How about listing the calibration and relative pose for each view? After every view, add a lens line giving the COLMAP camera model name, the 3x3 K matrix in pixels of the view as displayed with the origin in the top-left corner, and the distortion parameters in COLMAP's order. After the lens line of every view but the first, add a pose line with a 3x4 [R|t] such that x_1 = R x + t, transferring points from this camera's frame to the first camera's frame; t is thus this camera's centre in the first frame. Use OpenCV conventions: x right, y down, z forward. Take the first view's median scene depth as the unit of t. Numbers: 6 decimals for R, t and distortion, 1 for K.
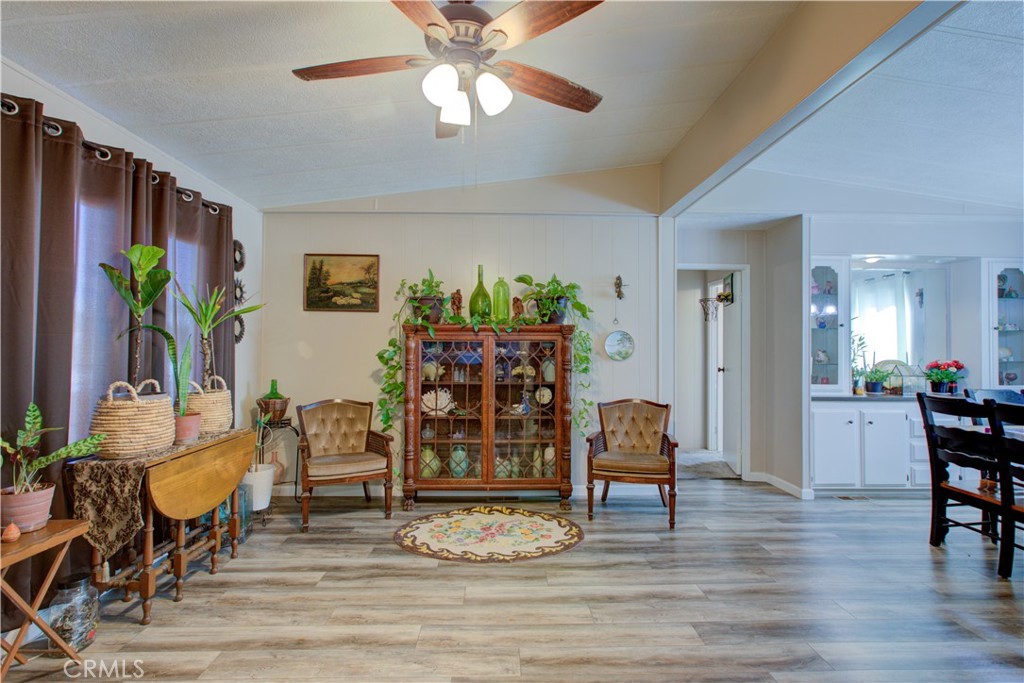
lens RADIAL K [[472.2, 0, 519.8], [0, 472.2, 342.0], [0, 0, 1]] dist [0.000319, 0.001458]
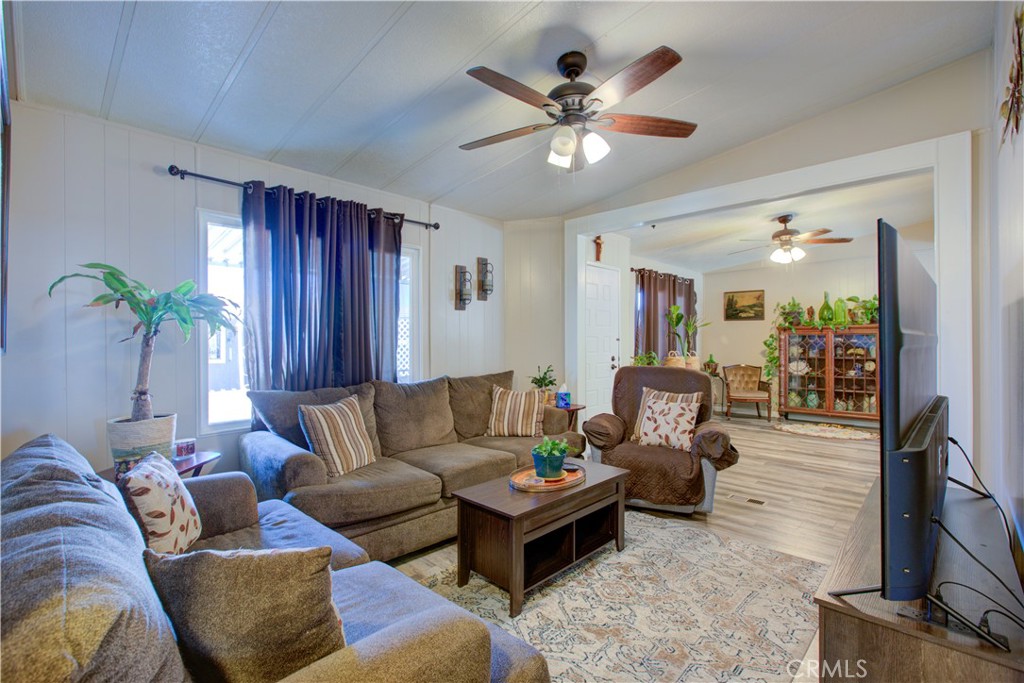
lens RADIAL K [[472.2, 0, 505.7], [0, 472.2, 339.2], [0, 0, 1]] dist [0.000319, 0.001458]
pose [[0.677502, -0.007958, -0.735478, 0.416881], [0.021810, 0.999719, 0.009274, -0.027334], [0.735198, -0.022323, 0.677485, -1.118944]]
